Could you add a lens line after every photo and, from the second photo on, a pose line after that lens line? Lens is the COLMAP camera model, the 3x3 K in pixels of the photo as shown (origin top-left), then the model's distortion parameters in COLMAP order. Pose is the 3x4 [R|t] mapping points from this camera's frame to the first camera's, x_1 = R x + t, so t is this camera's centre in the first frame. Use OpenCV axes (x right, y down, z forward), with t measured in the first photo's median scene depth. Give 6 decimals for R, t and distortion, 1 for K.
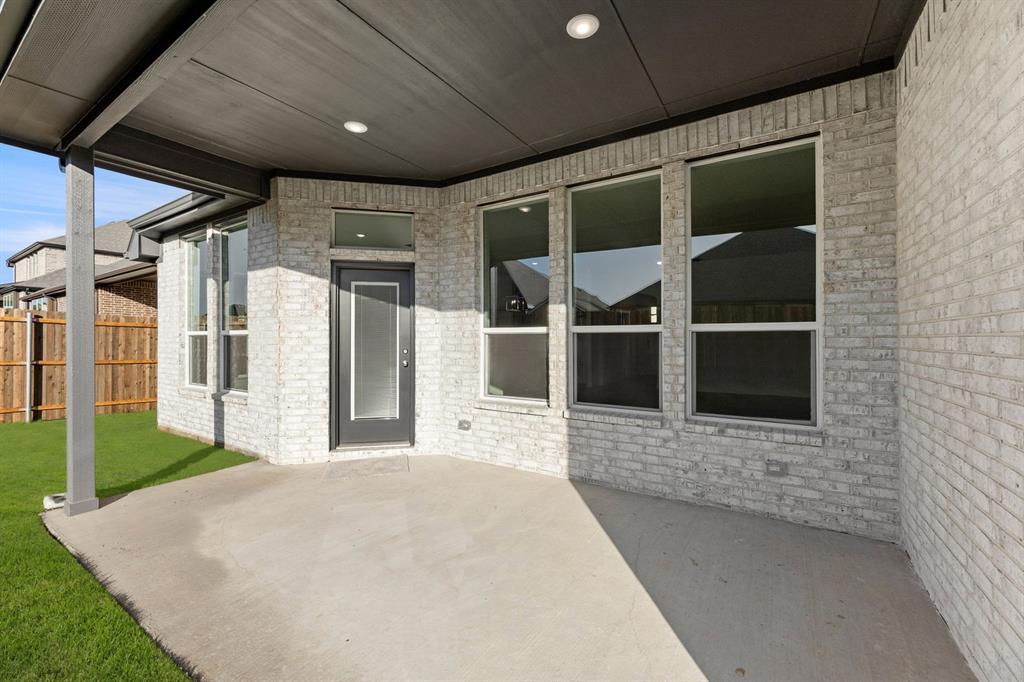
lens RADIAL K [[410.5, 0, 511.8], [0, 410.5, 334.0], [0, 0, 1]] dist [-0.003353, -0.000158]
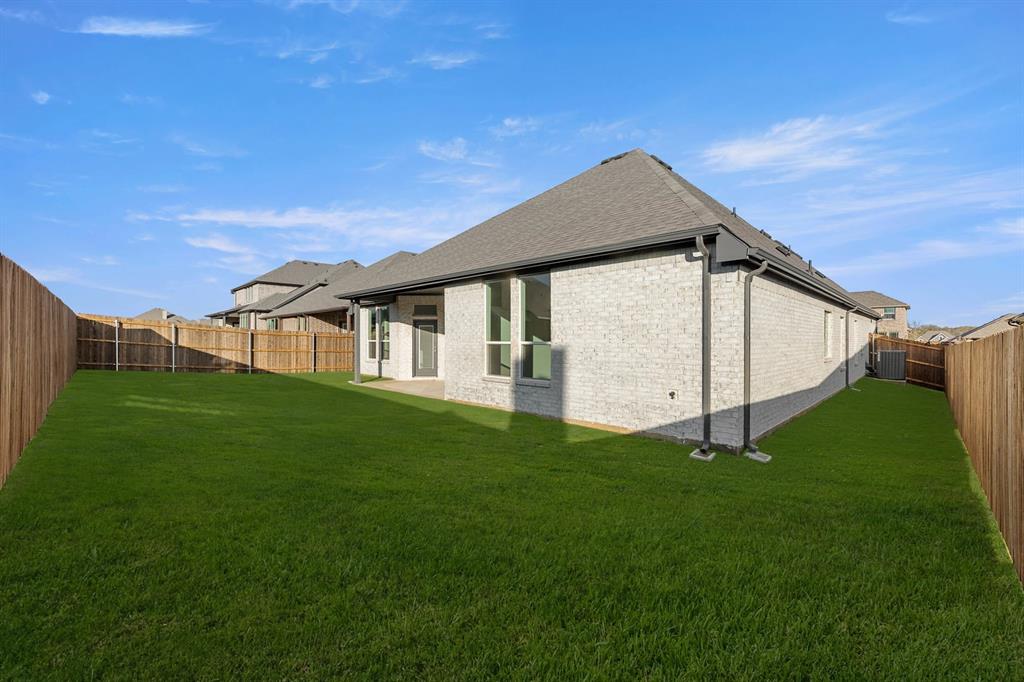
lens RADIAL K [[410.5, 0, 510.7], [0, 410.5, 341.1], [0, 0, 1]] dist [-0.003353, -0.000158]
pose [[0.974760, 0.010199, -0.223021, 0.962727], [-0.009222, 0.999943, 0.005419, -0.029006], [0.223063, -0.003225, 0.974799, -1.852130]]
